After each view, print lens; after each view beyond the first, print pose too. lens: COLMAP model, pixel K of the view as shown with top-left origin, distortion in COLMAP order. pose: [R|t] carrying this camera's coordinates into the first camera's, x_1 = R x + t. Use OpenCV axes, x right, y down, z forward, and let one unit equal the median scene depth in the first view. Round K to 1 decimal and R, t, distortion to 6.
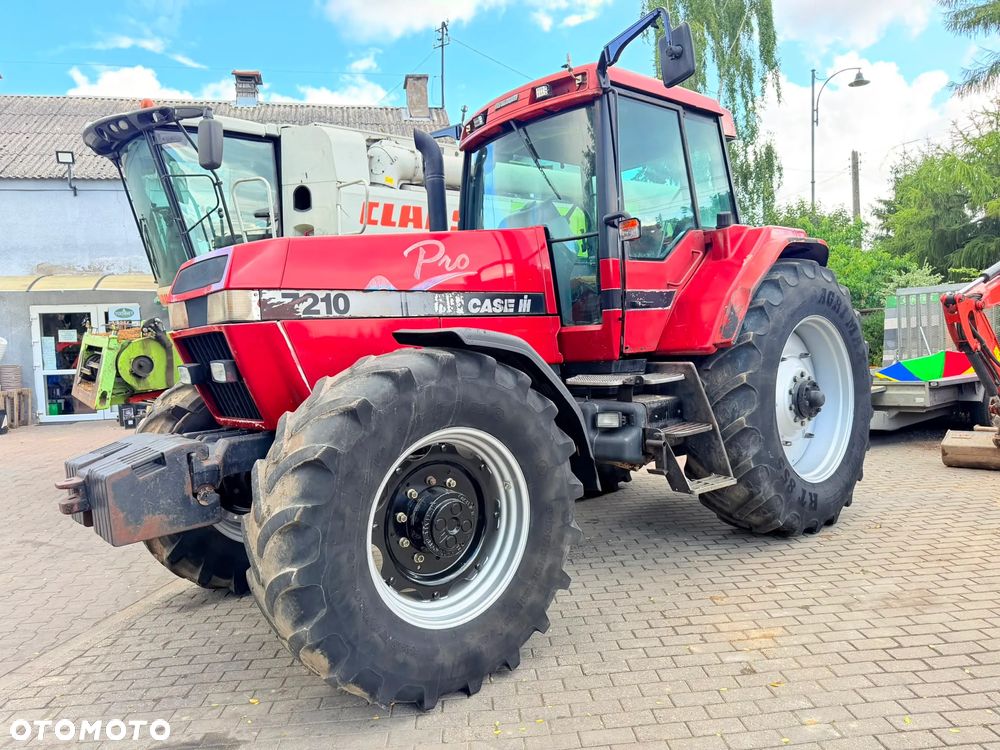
lens RADIAL K [[710.6, 0, 500.0], [0, 710.6, 375.0], [0, 0, 1]] dist [0.069695, -0.082781]
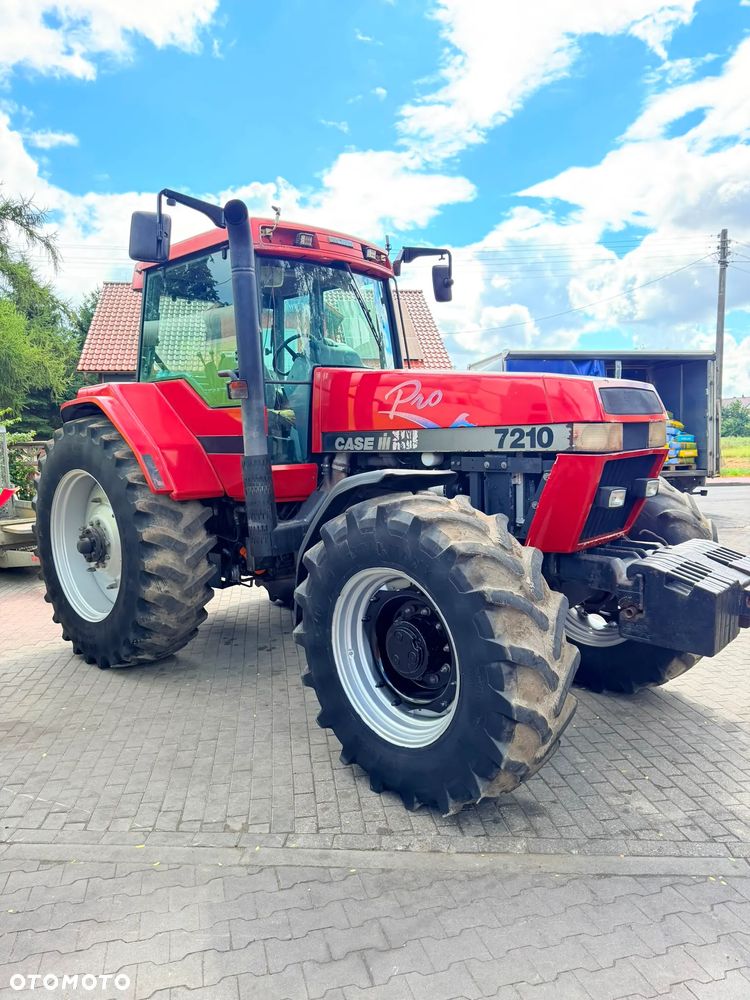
lens RADIAL K [[708.9, 0, 384.1], [0, 708.9, 496.8], [0, 0, 1]] dist [0.077853, -0.088729]
pose [[-0.113917, -0.039356, 0.992710, -1.144961], [0.077435, 0.995824, 0.048365, -0.061665], [-0.990468, 0.082380, -0.110394, 1.189295]]
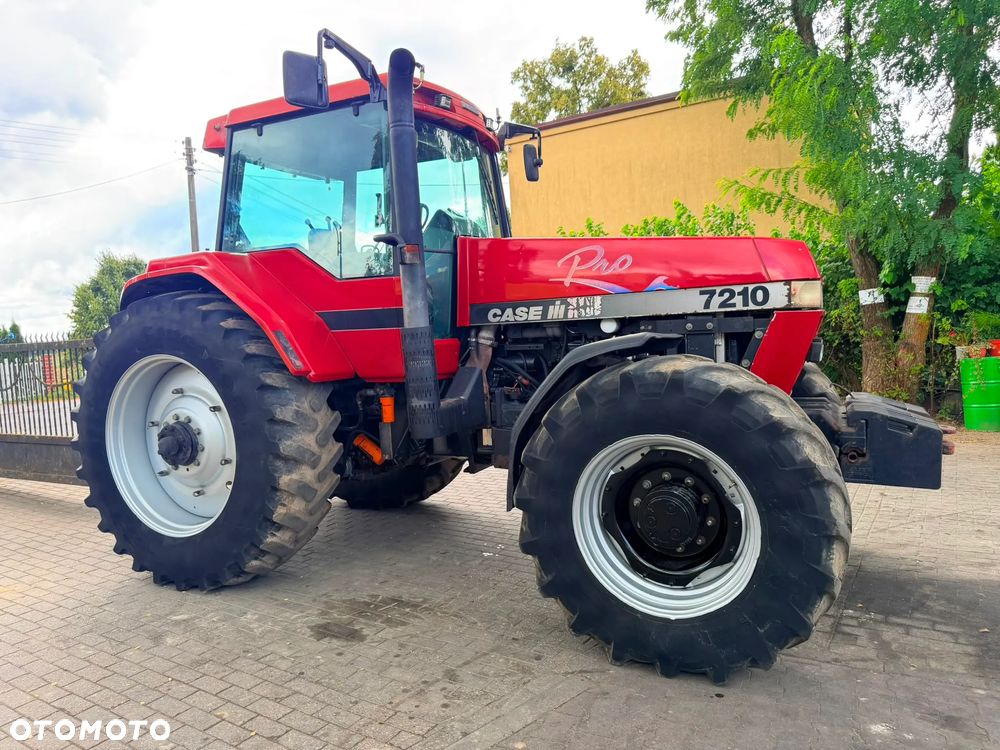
lens RADIAL K [[708.9, 0, 498.0], [0, 708.9, 369.3], [0, 0, 1]] dist [0.077853, -0.088729]
pose [[-0.407395, 0.017804, 0.913079, -0.999951], [0.106768, 0.993882, 0.028258, -0.046360], [-0.906990, 0.109000, -0.406803, 1.548446]]
